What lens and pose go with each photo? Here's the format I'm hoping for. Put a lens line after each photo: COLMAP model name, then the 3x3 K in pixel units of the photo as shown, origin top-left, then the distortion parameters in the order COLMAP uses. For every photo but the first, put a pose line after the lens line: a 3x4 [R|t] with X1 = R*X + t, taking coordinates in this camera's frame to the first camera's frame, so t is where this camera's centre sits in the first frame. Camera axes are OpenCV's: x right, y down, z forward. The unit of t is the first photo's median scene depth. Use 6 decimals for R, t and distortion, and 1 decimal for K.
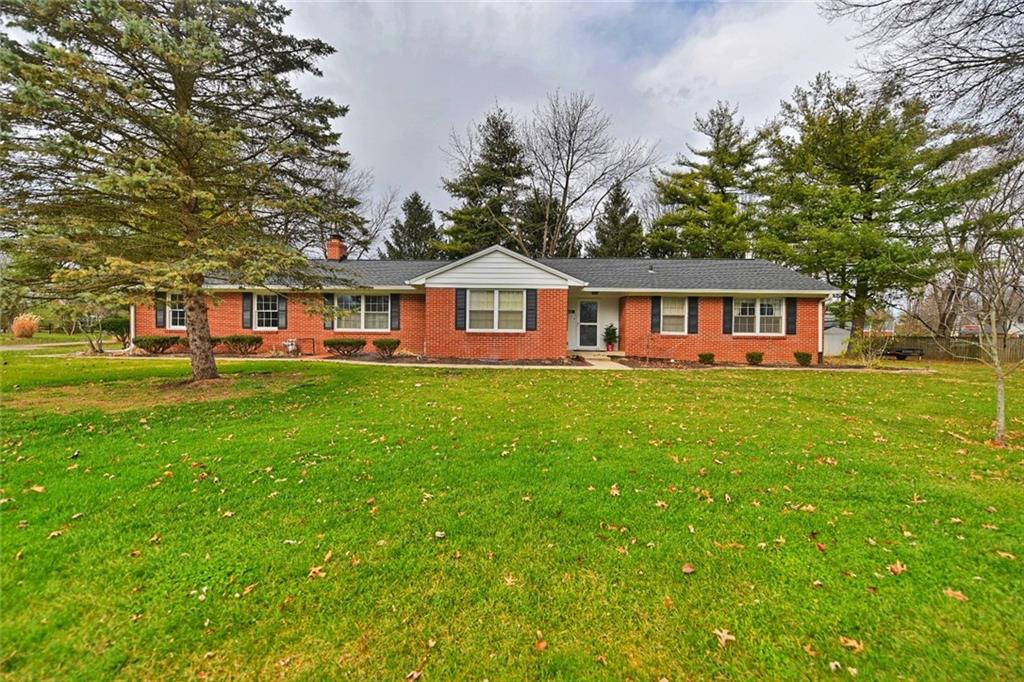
lens RADIAL K [[407.4, 0, 508.0], [0, 407.4, 339.4], [0, 0, 1]] dist [-0.012950, 0.000888]
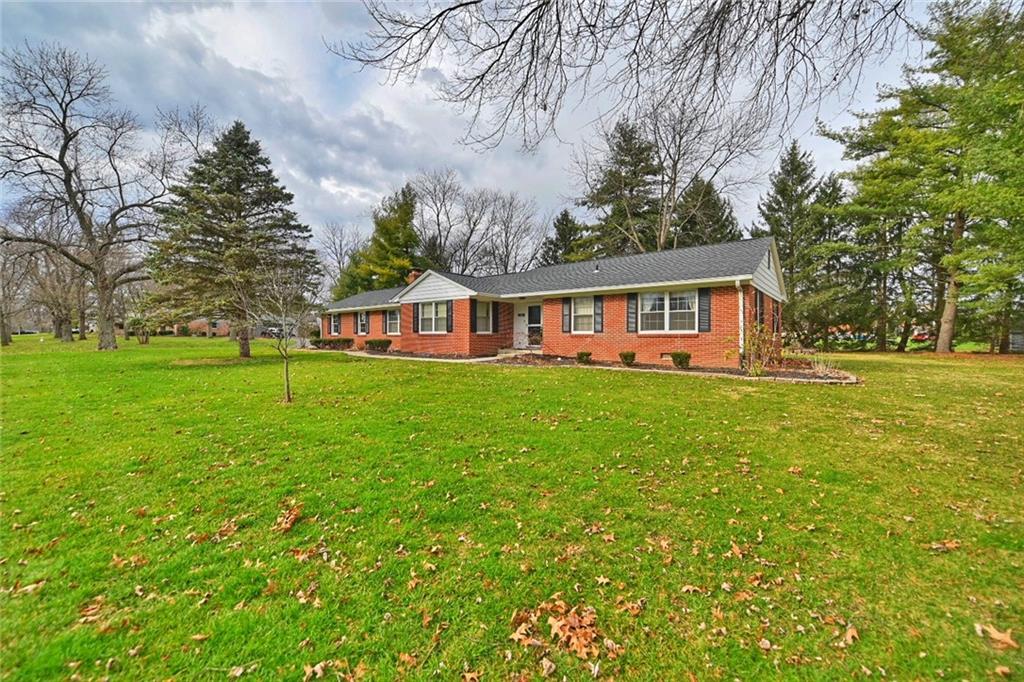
lens RADIAL K [[407.4, 0, 514.5], [0, 407.4, 339.3], [0, 0, 1]] dist [-0.012950, 0.000888]
pose [[0.791568, -0.005473, -0.611056, 0.892560], [0.000020, 0.999960, -0.008930, 0.010605], [0.611081, 0.007057, 0.791537, 0.094902]]
